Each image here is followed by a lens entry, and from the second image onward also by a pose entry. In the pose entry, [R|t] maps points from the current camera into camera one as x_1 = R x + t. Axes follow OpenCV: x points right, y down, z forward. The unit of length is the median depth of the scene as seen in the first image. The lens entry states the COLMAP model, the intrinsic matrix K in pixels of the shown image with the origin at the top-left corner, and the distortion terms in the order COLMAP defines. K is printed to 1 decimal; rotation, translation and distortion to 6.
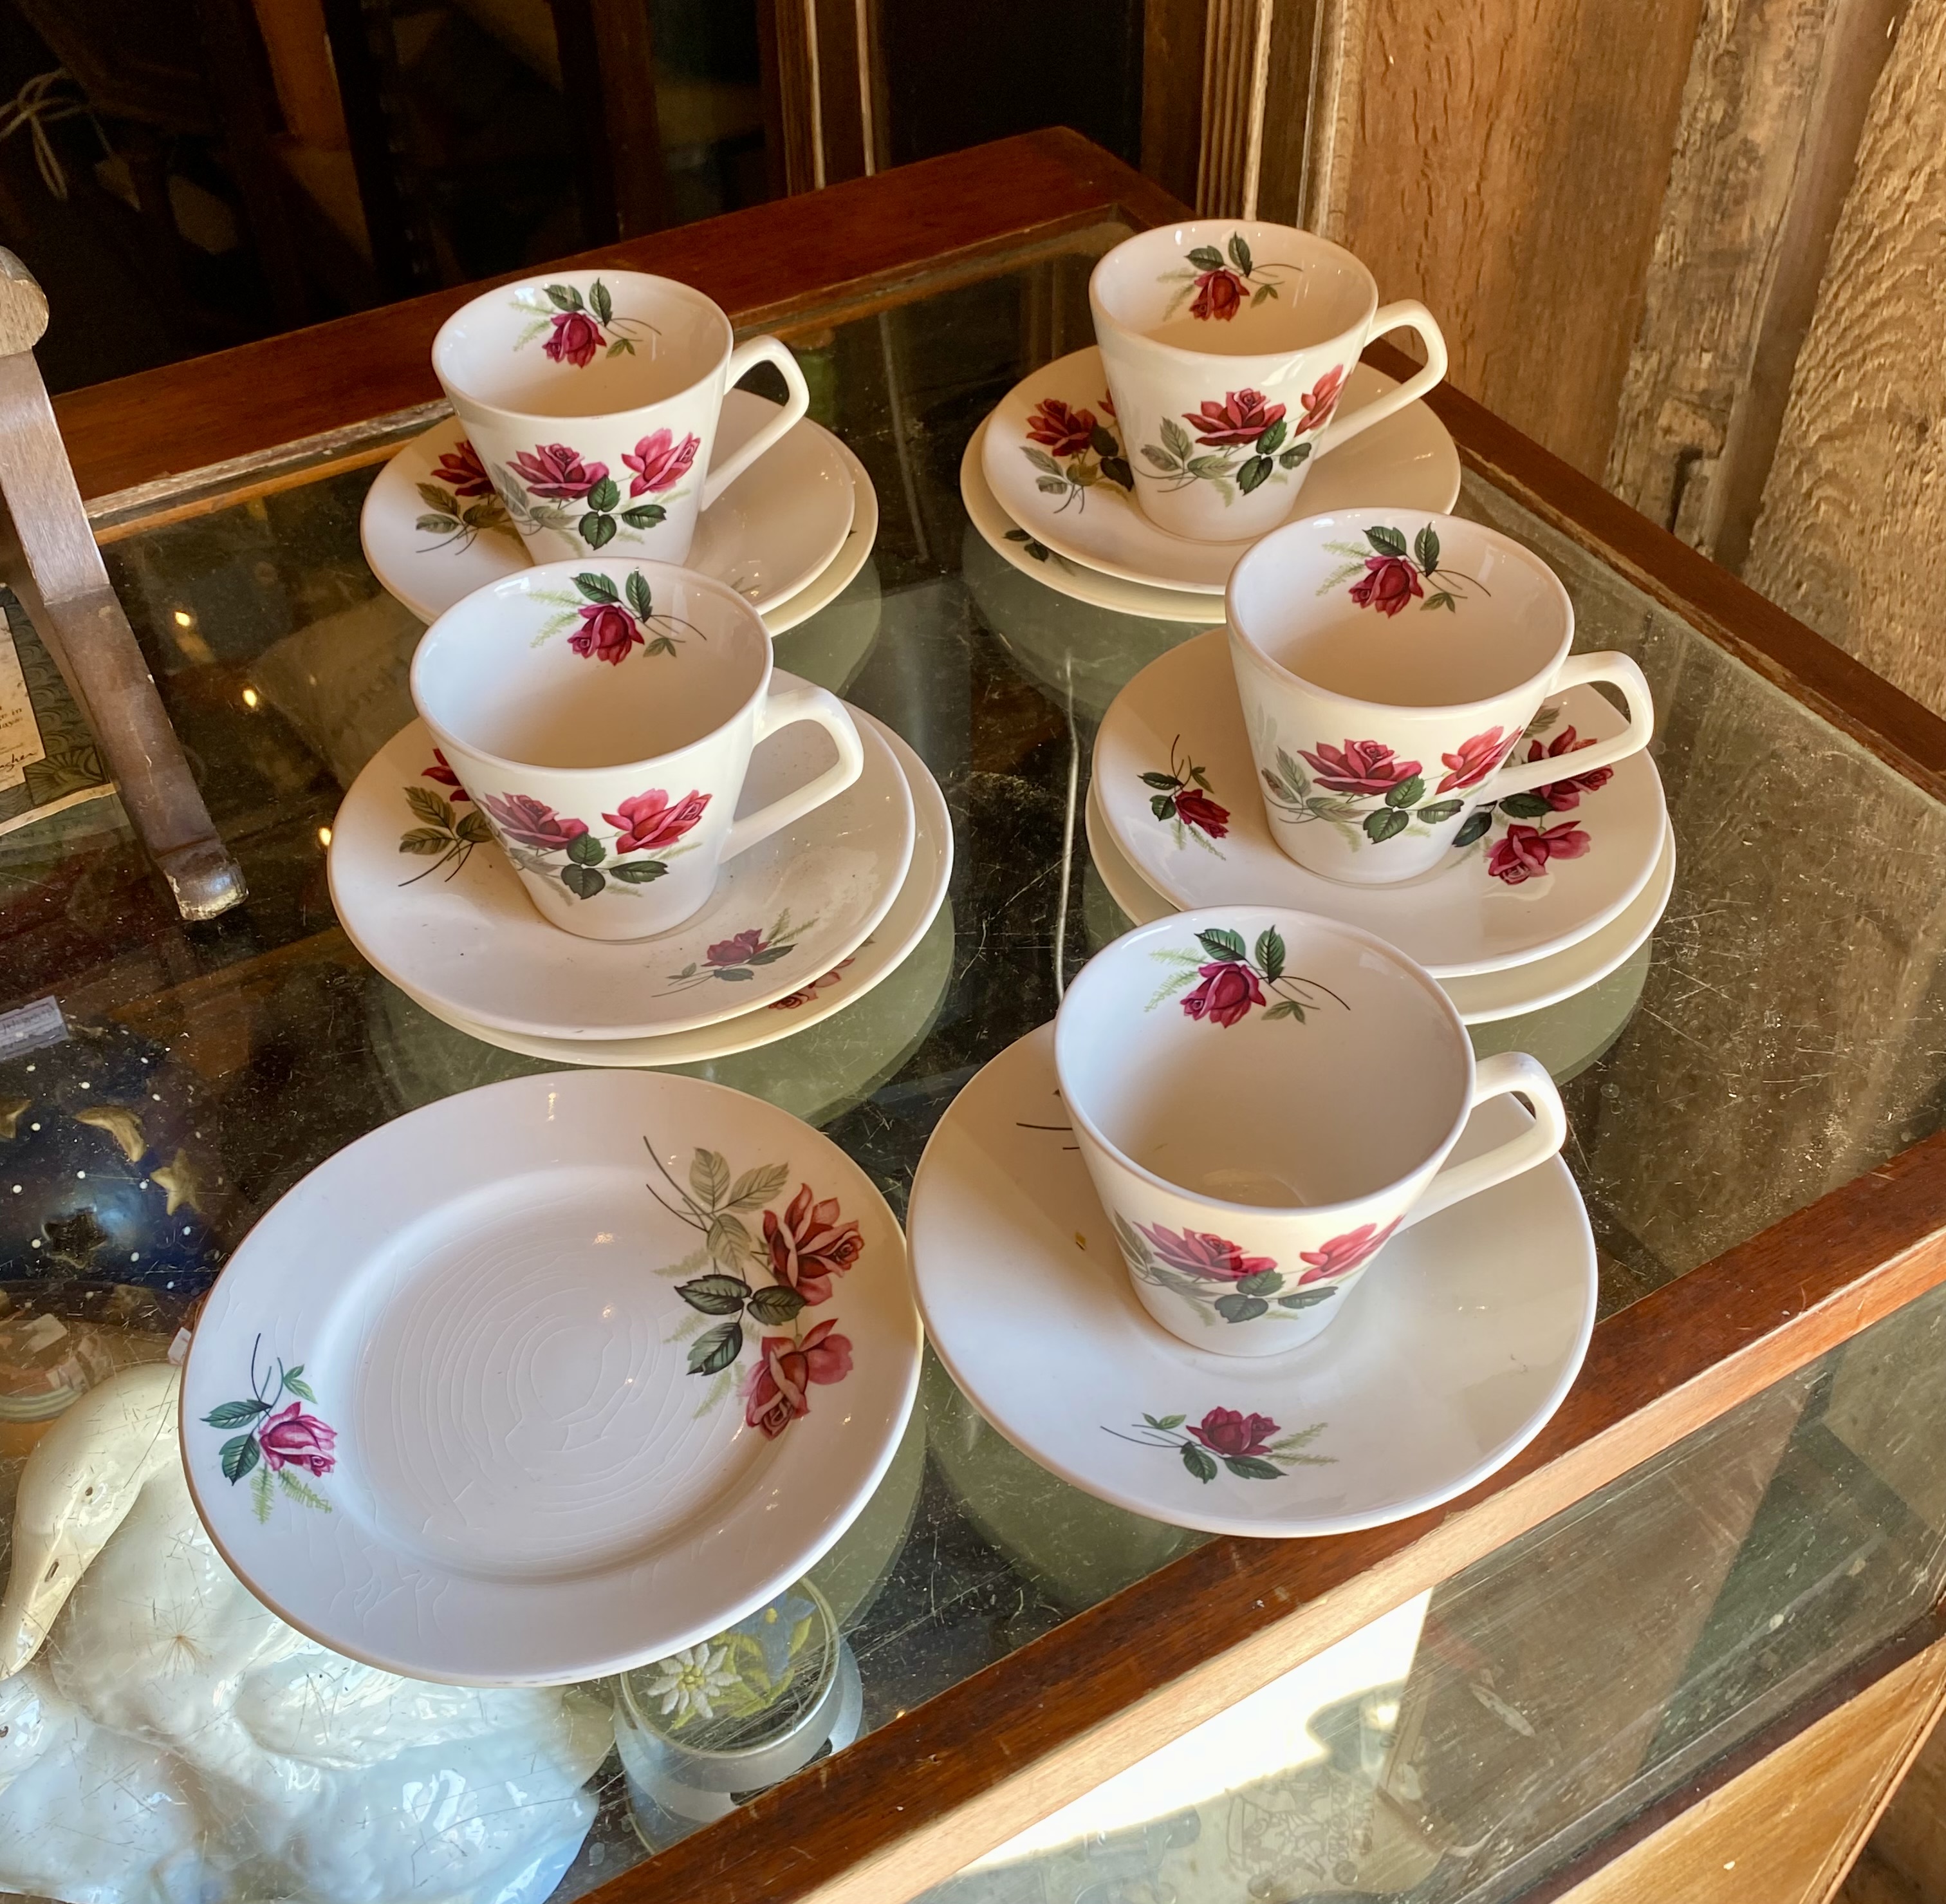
lens RADIAL K [[2190.2, 0, 977.0], [0, 2190.2, 946.6], [0, 0, 1]] dist [0.028908, 0.000000]
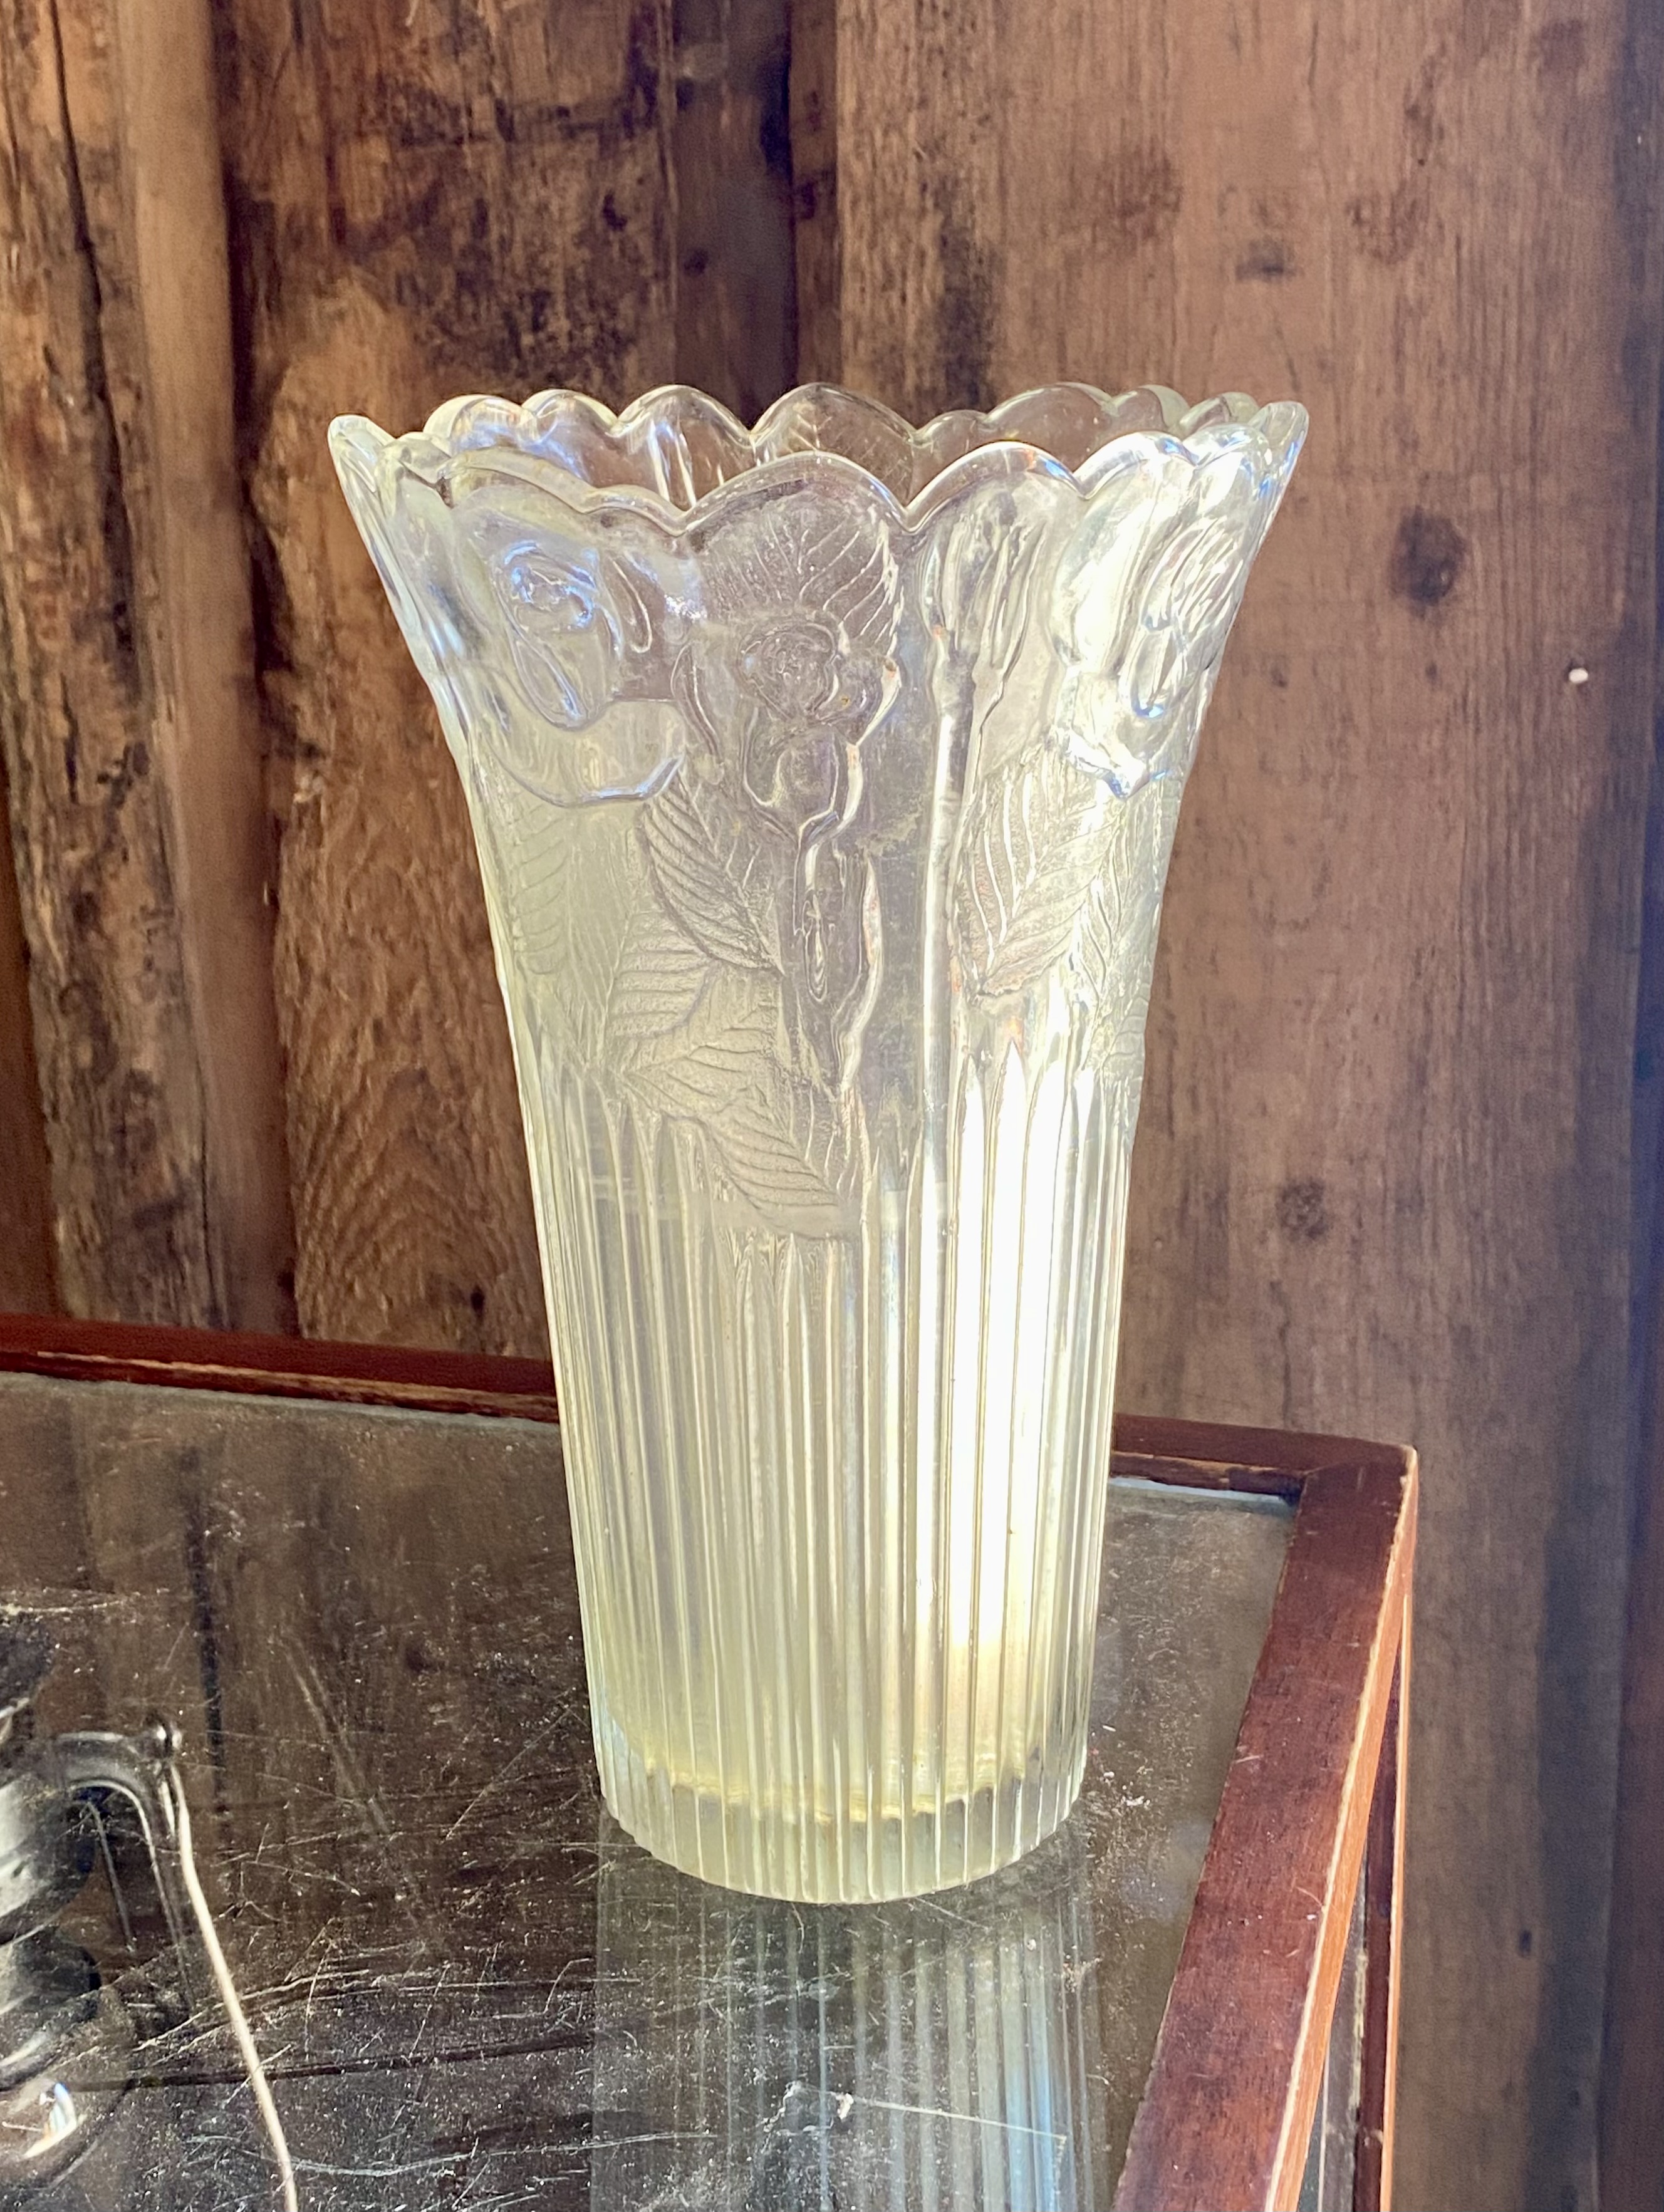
lens RADIAL K [[2866.3, 0, 839.5], [0, 2866.3, 1111.0], [0, 0, 1]] dist [0.088320, 0.000000]
pose [[0.718362, -0.228247, 0.657160, -0.198309], [0.499118, 0.827135, -0.258319, 0.065346], [-0.484600, 0.513567, 0.708104, 0.131982]]
